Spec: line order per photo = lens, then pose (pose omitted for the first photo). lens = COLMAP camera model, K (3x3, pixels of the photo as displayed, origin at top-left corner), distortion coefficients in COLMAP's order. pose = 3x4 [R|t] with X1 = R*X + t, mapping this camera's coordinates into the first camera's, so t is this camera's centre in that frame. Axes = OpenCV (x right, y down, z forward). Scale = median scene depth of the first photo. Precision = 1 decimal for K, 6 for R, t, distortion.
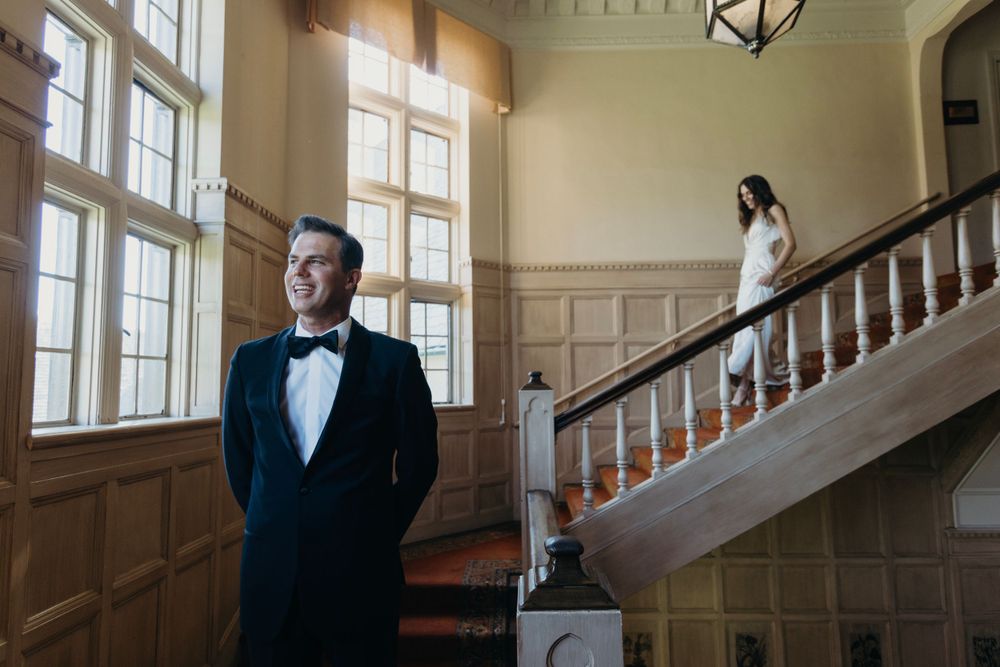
lens RADIAL K [[581.9, 0, 505.0], [0, 581.9, 334.5], [0, 0, 1]] dist [0.007513, 0.000680]
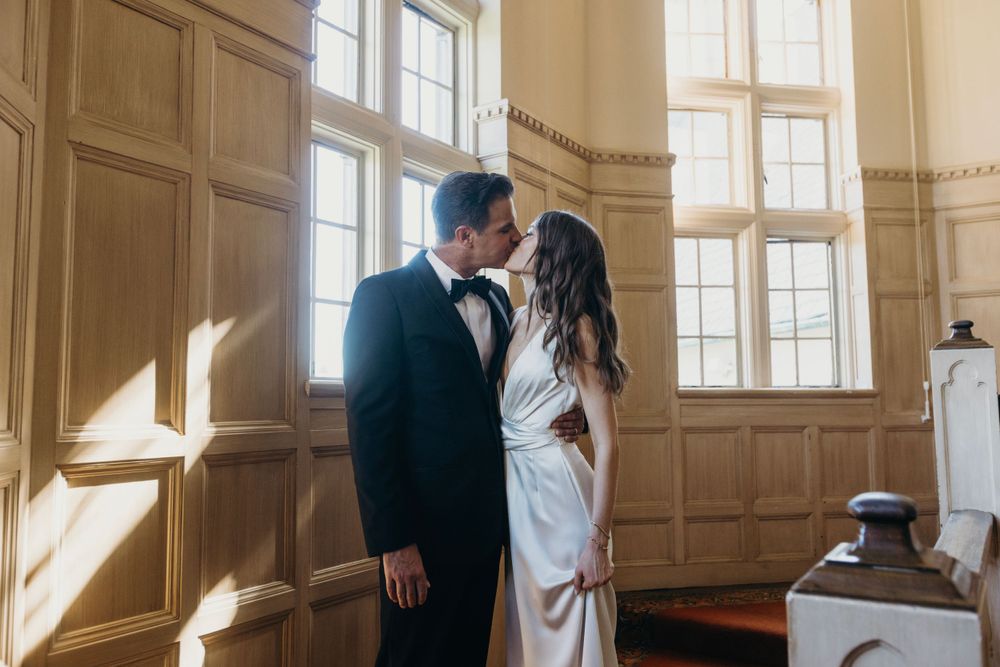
lens RADIAL K [[779.7, 0, 497.7], [0, 779.7, 331.2], [0, 0, 1]] dist [0.002757, -0.013177]
pose [[0.852134, -0.039686, -0.521816, 0.066429], [0.043650, 0.999036, -0.004700, 0.059111], [0.521499, -0.018772, 0.853045, 0.039746]]
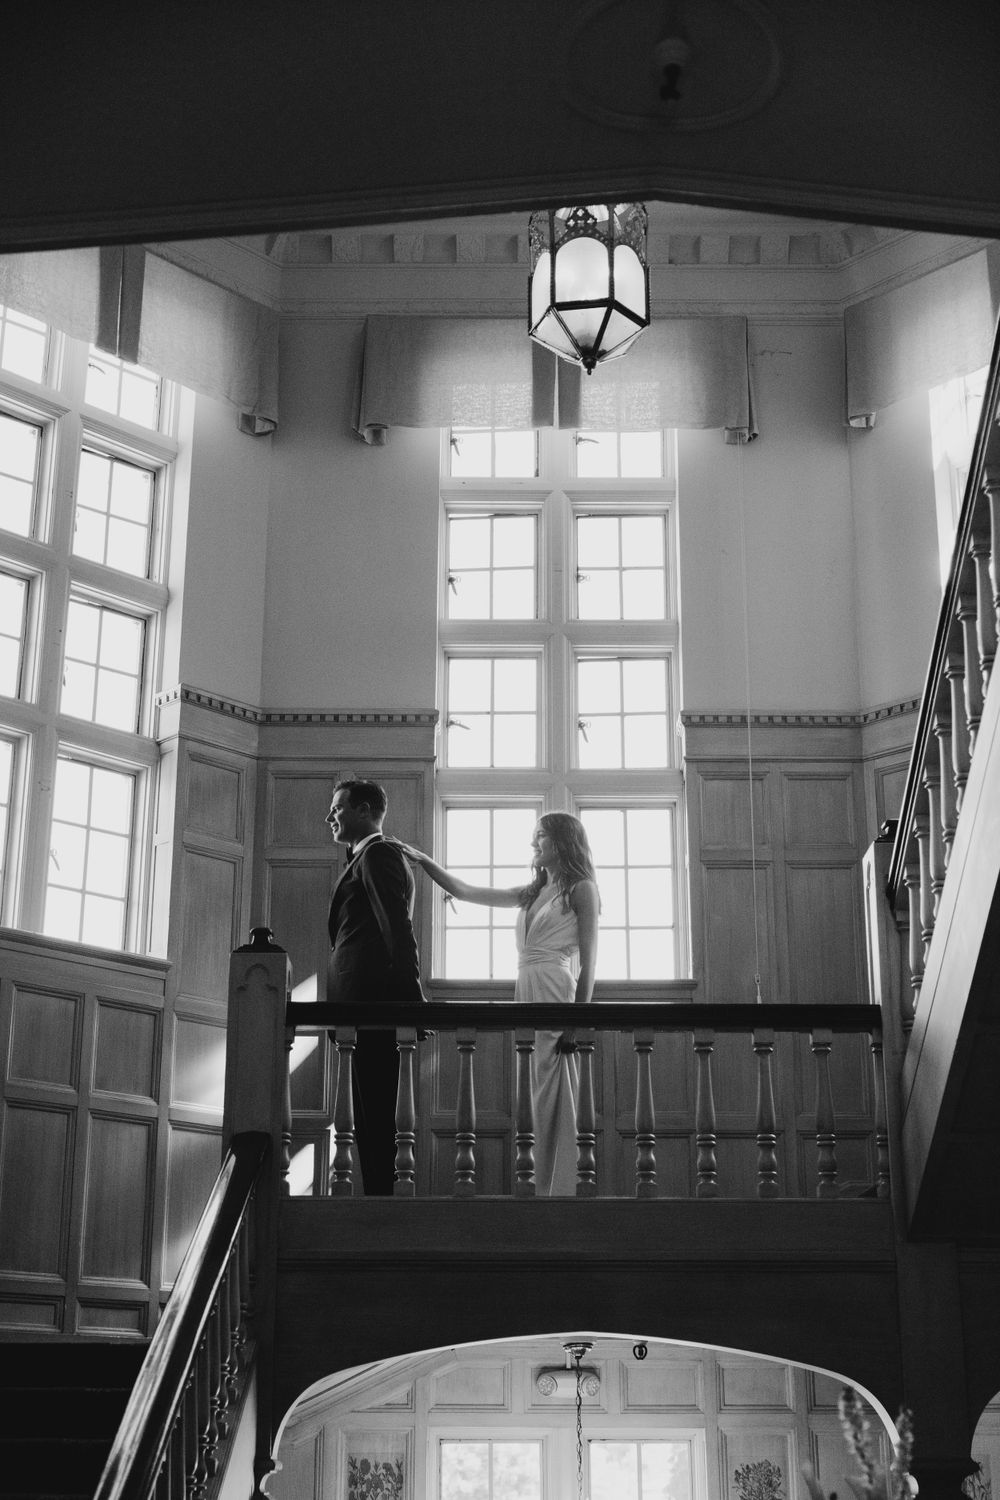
lens RADIAL K [[2215.6, 0, 504.6], [0, 2215.6, 751.7], [0, 0, 1]] dist [0.014679, 0.000000]
pose [[0.018848, -0.306039, -0.951832, 2.348861], [0.083305, 0.949172, -0.303534, 0.684578], [0.996346, -0.073571, 0.043384, 0.533960]]
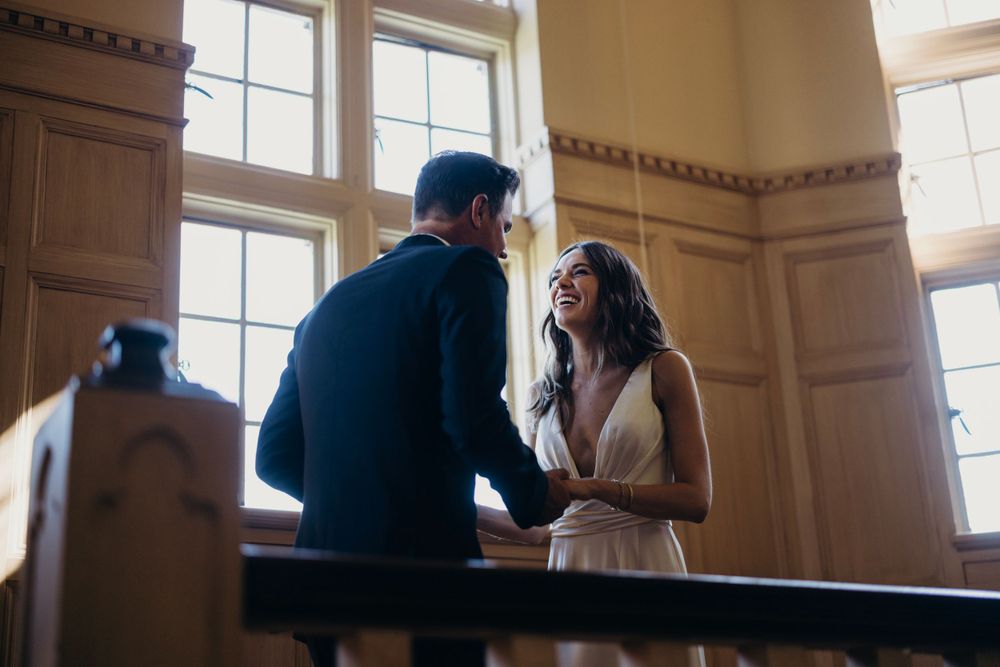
lens RADIAL K [[1424.3, 0, 503.2], [0, 1424.3, 336.7], [0, 0, 1]] dist [0.015037, 0.000000]
pose [[0.522747, -0.296859, -0.799131, 0.507176], [0.118743, 0.953628, -0.276576, 0.283606], [0.844177, 0.049688, 0.533756, 0.199533]]
